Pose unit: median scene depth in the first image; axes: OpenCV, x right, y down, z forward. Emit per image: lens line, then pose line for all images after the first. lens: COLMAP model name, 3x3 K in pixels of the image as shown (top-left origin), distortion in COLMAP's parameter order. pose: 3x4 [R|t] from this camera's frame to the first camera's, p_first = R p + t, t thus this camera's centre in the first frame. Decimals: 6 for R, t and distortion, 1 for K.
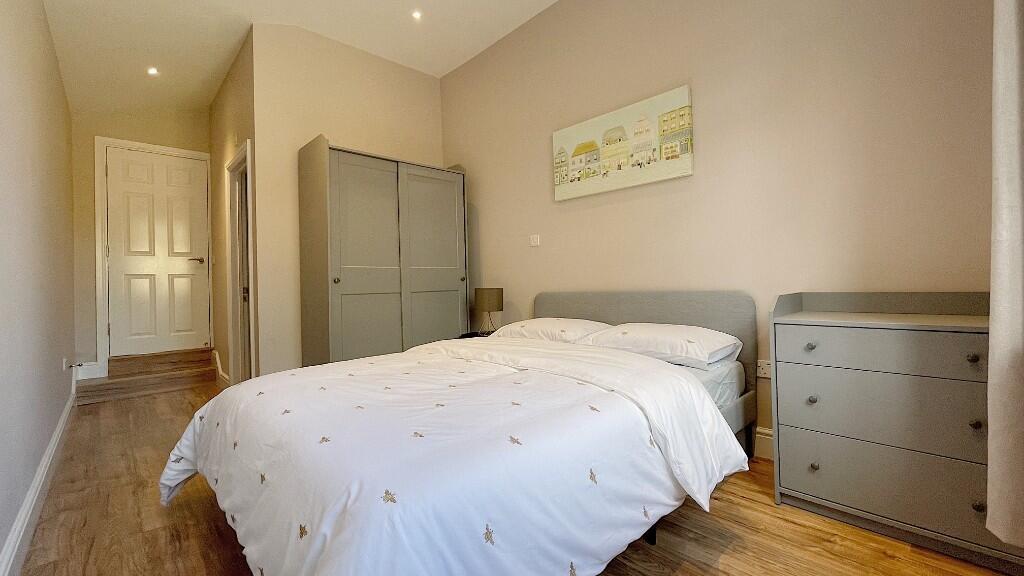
lens RADIAL K [[427.0, 0, 519.3], [0, 427.0, 278.3], [0, 0, 1]] dist [0.000090, 0.000715]
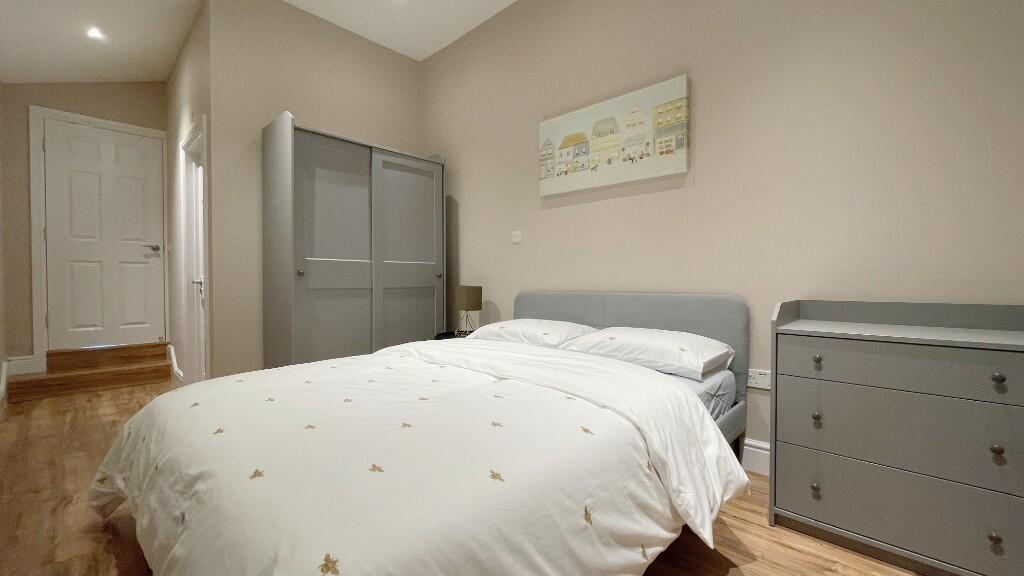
lens RADIAL K [[427.0, 0, 516.8], [0, 427.0, 287.0], [0, 0, 1]] dist [0.000090, 0.000715]
pose [[0.998594, 0.025713, 0.046366, -0.007034], [-0.026856, 0.999346, 0.024211, -0.001101], [-0.045713, -0.025422, 0.998631, 0.071407]]
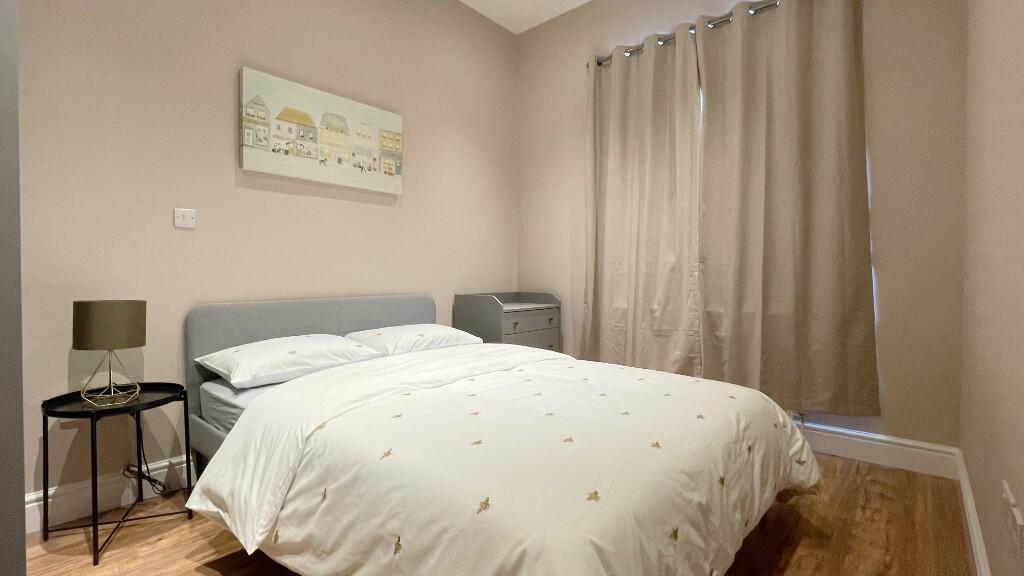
lens RADIAL K [[427.0, 0, 505.8], [0, 427.0, 283.9], [0, 0, 1]] dist [0.000090, 0.000715]
pose [[-0.052040, 0.013568, 0.998553, -0.774257], [-0.000296, 0.999907, -0.013602, 0.014100], [-0.998645, -0.001003, -0.052031, 0.788901]]
